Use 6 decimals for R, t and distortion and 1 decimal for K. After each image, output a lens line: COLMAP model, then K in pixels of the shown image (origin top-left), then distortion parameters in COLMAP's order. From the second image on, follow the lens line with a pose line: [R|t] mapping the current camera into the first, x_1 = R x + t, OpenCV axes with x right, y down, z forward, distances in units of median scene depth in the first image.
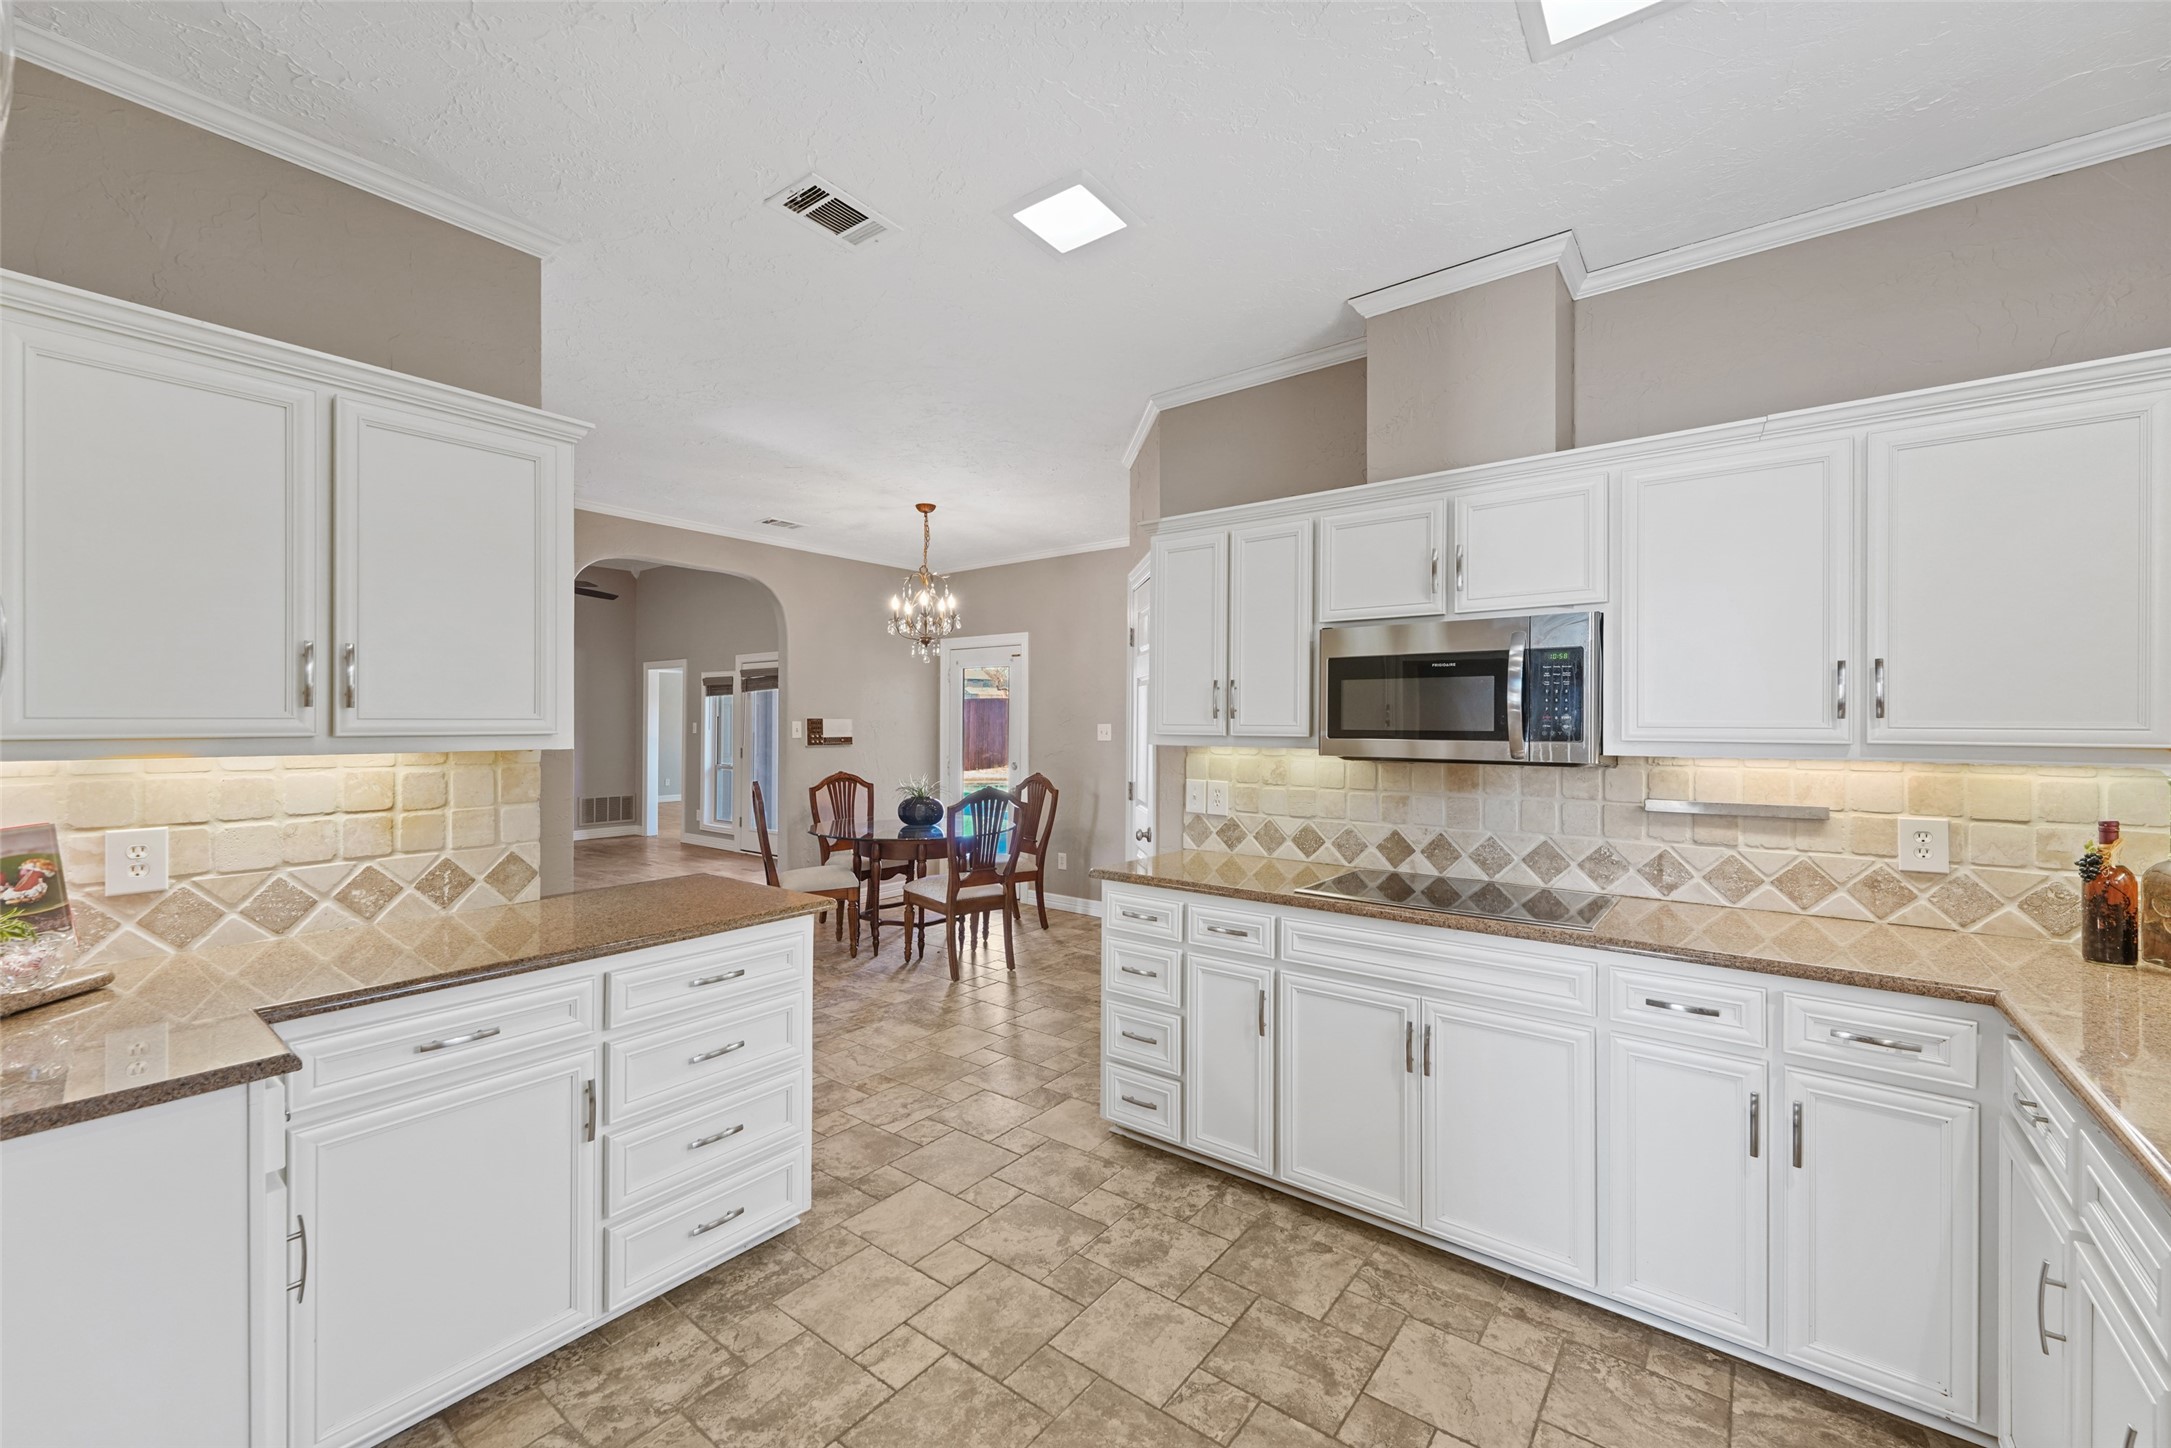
lens RADIAL K [[865.7, 0, 1084.7], [0, 865.7, 714.0], [0, 0, 1]] dist [0.002610, -0.000588]
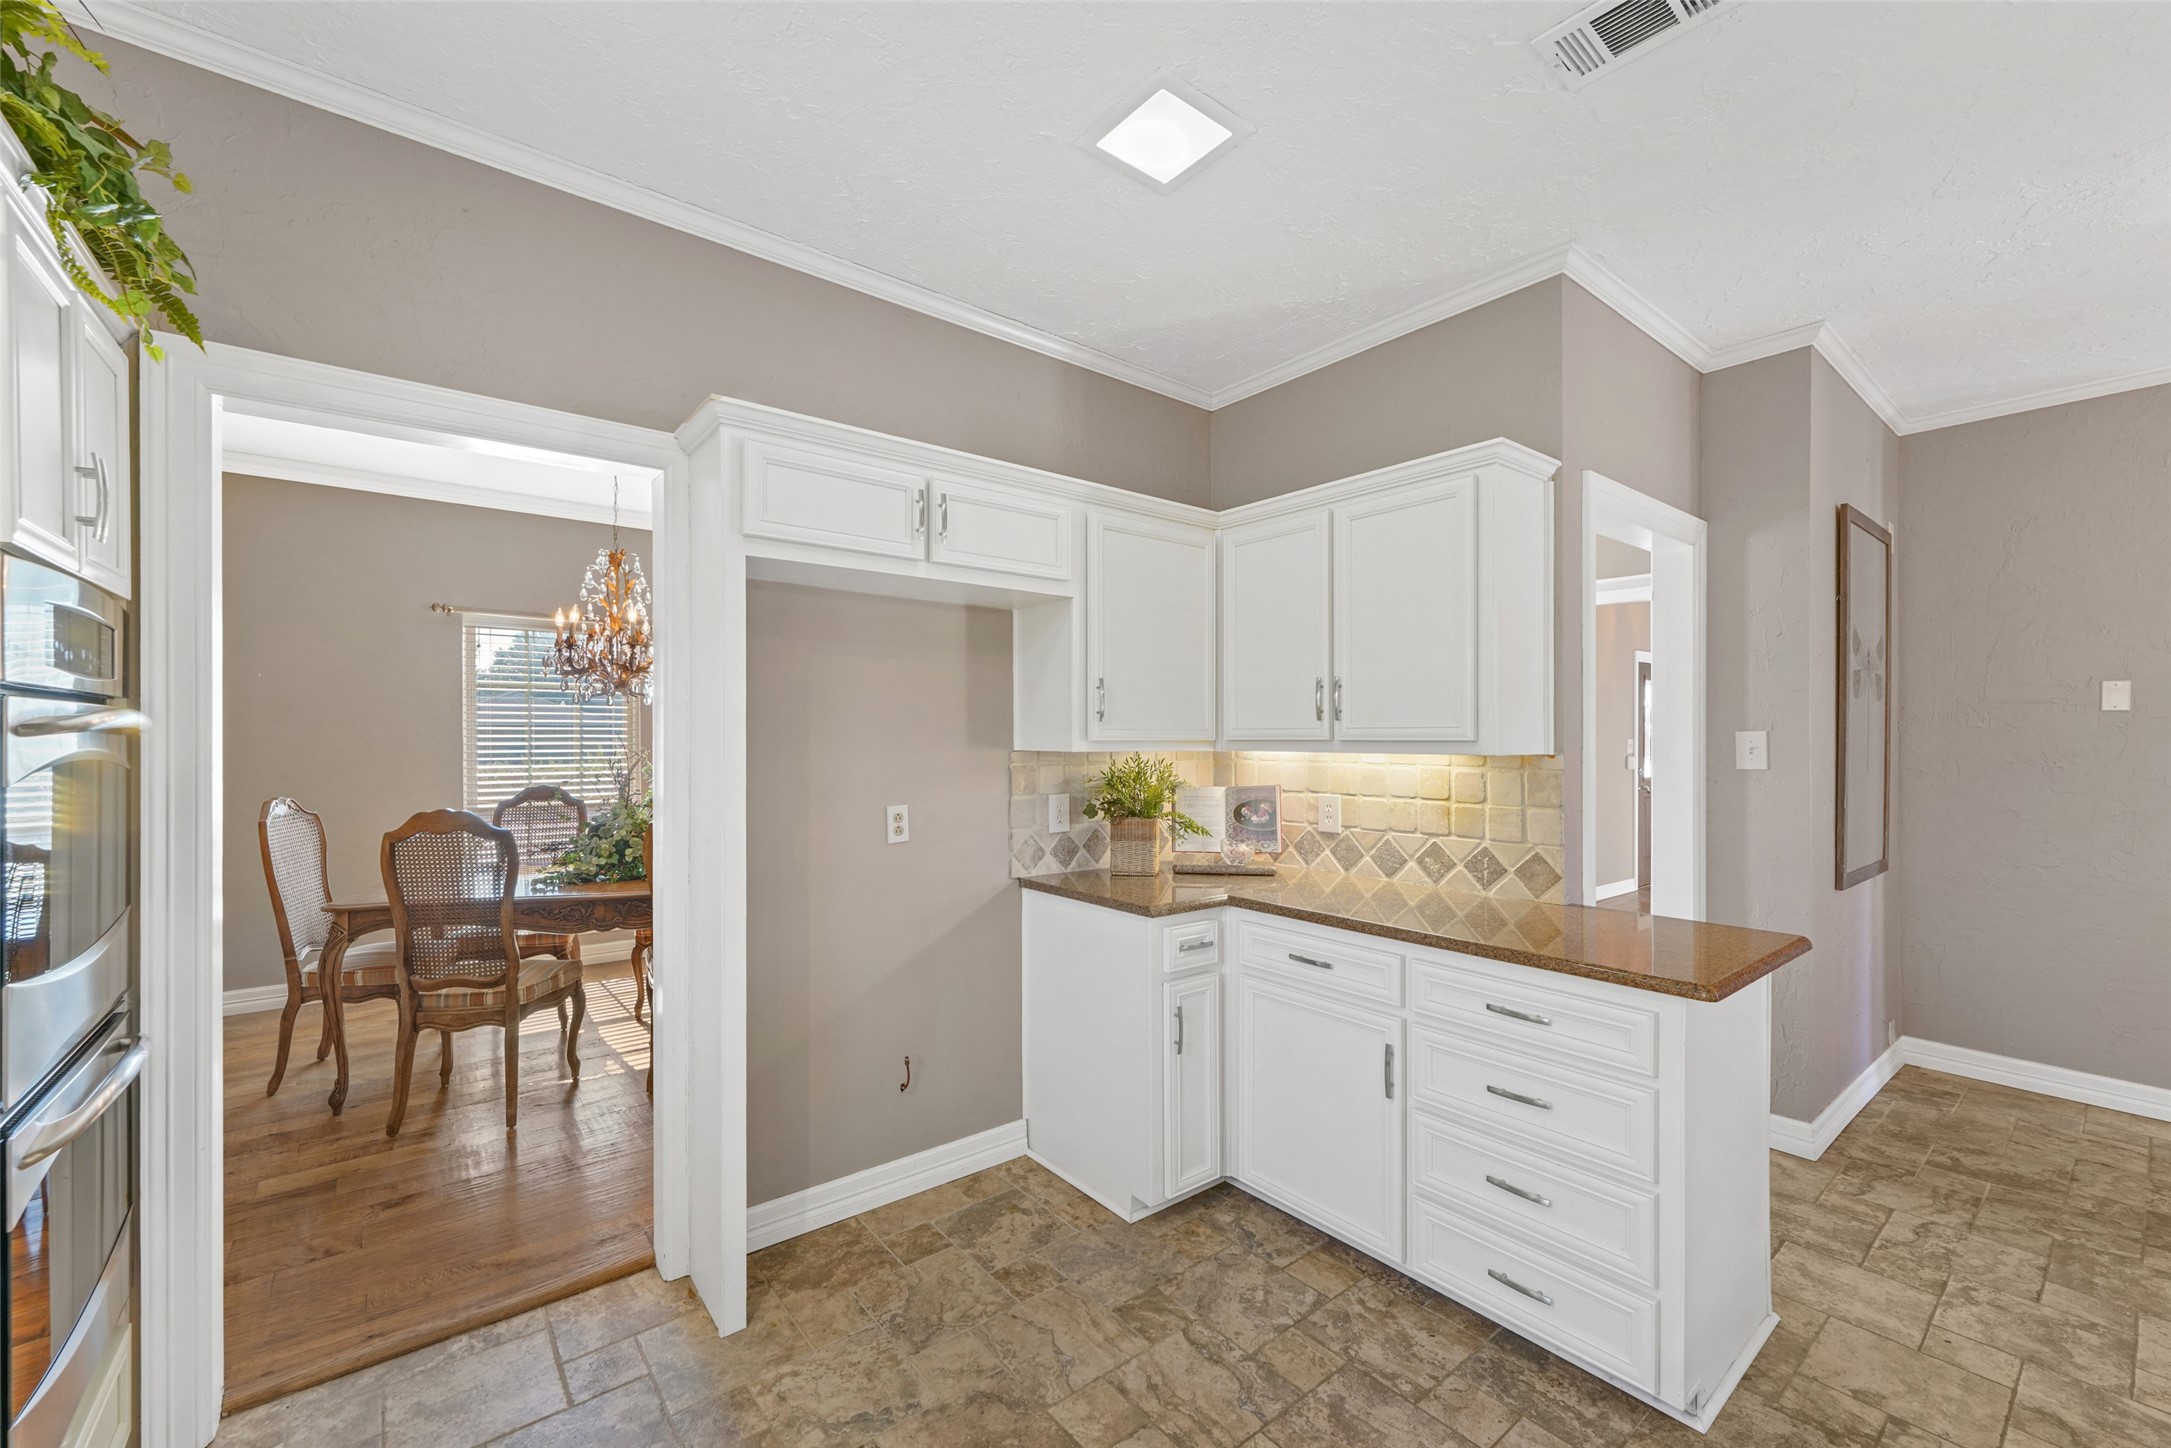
lens RADIAL K [[865.7, 0, 1066.3], [0, 865.7, 731.6], [0, 0, 1]] dist [0.002610, -0.000588]
pose [[-0.245088, -0.005697, -0.969484, 0.606574], [0.008330, 0.999933, -0.007981, 0.017559], [0.969465, -0.010032, -0.245024, 0.832931]]
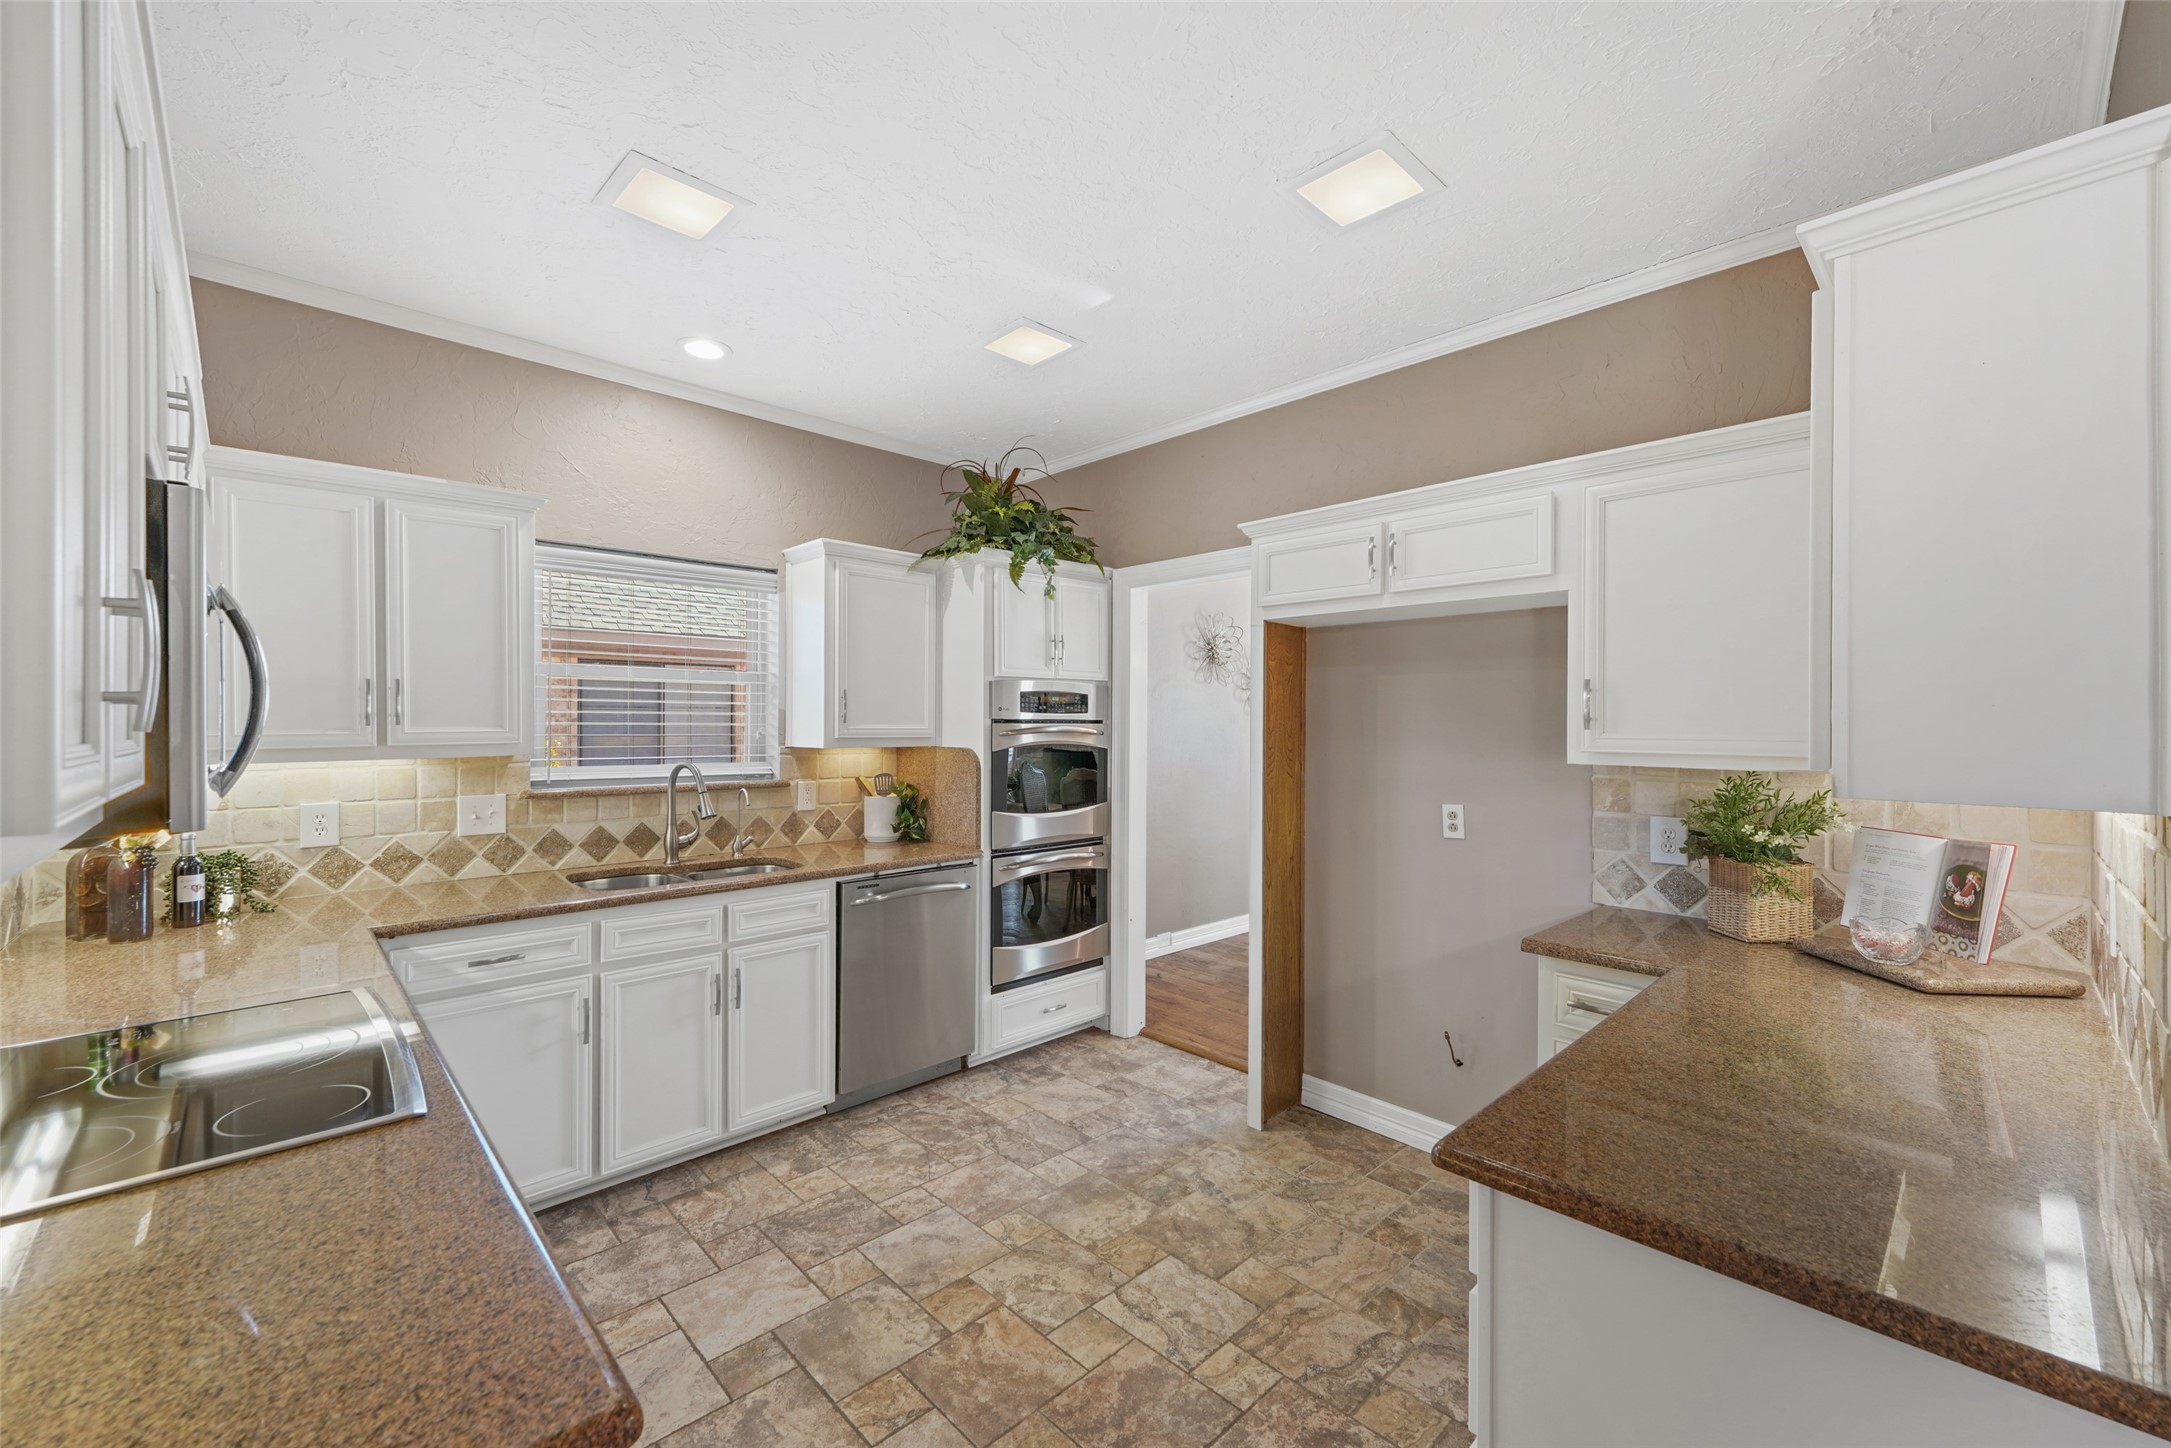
lens RADIAL K [[865.7, 0, 1080.2], [0, 865.7, 723.5], [0, 0, 1]] dist [0.002610, -0.000588]
pose [[-0.989308, -0.011143, 0.145415, -0.200094], [-0.012780, 0.999865, -0.010330, 0.003902], [-0.145280, -0.012078, -0.989317, 1.797701]]
